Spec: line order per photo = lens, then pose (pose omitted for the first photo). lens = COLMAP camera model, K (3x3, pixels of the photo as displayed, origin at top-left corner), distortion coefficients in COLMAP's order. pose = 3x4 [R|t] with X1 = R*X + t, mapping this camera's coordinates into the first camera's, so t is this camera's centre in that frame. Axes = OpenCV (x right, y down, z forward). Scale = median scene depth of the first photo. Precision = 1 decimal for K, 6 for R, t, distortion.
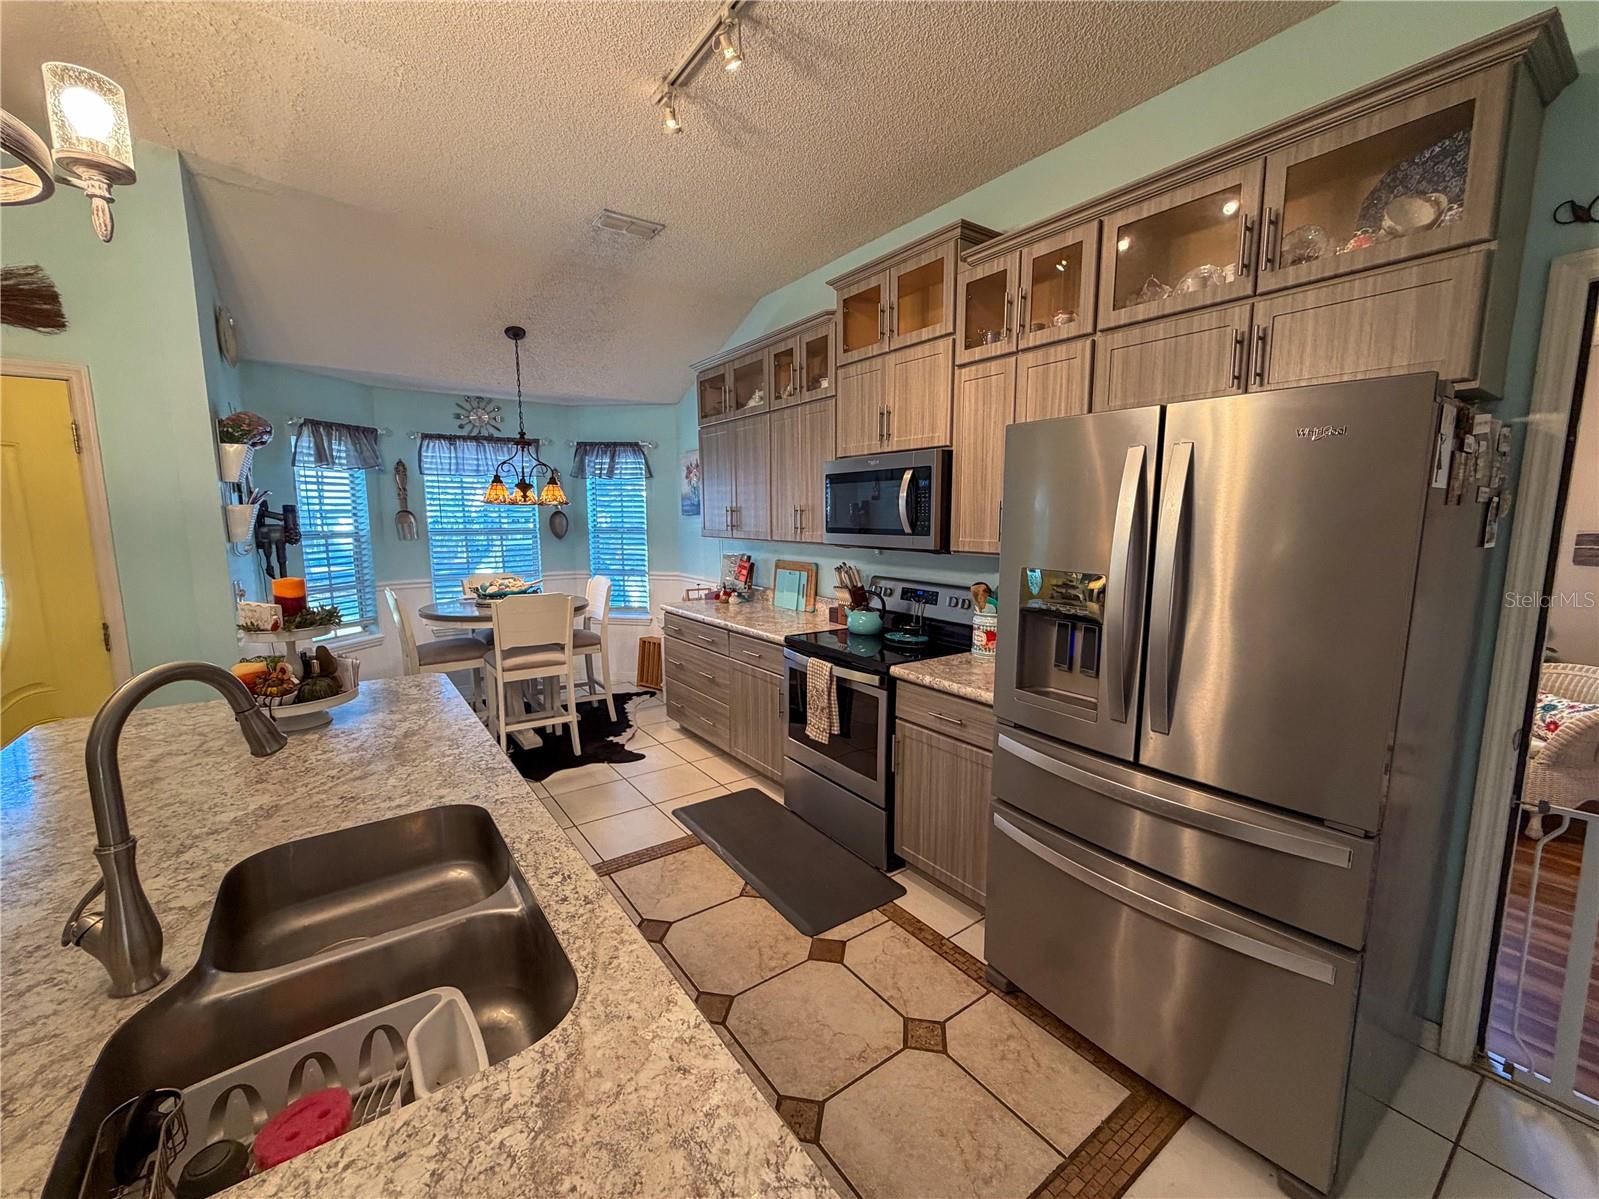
lens RADIAL K [[643.5, 0, 798.0], [0, 643.5, 600.0], [0, 0, 1]] dist [0.001584, 0.000137]
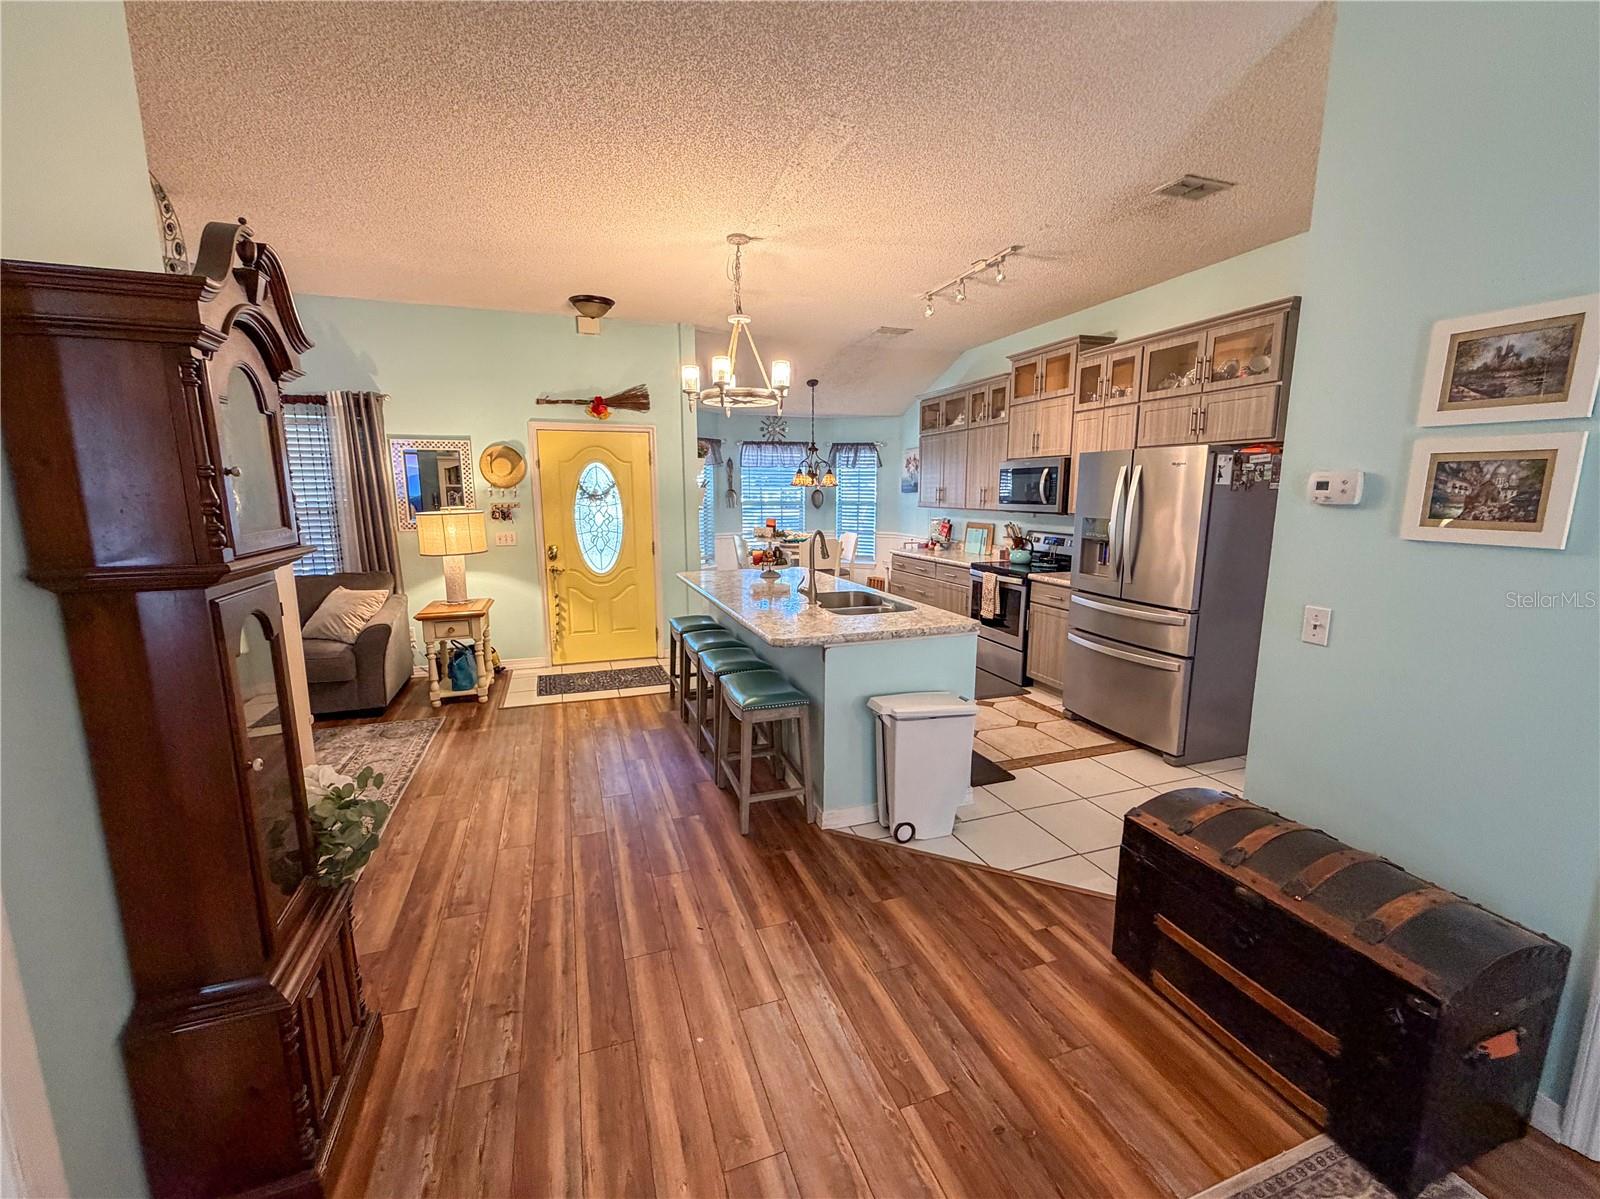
lens RADIAL K [[659.1, 0, 794.9], [0, 659.1, 600.8], [0, 0, 1]] dist [0.000067, 0.000024]
pose [[0.959956, 0.047511, -0.276092, 0.020220], [-0.038524, 0.998539, 0.037887, 0.114022], [0.277489, -0.025734, 0.960384, -0.882843]]
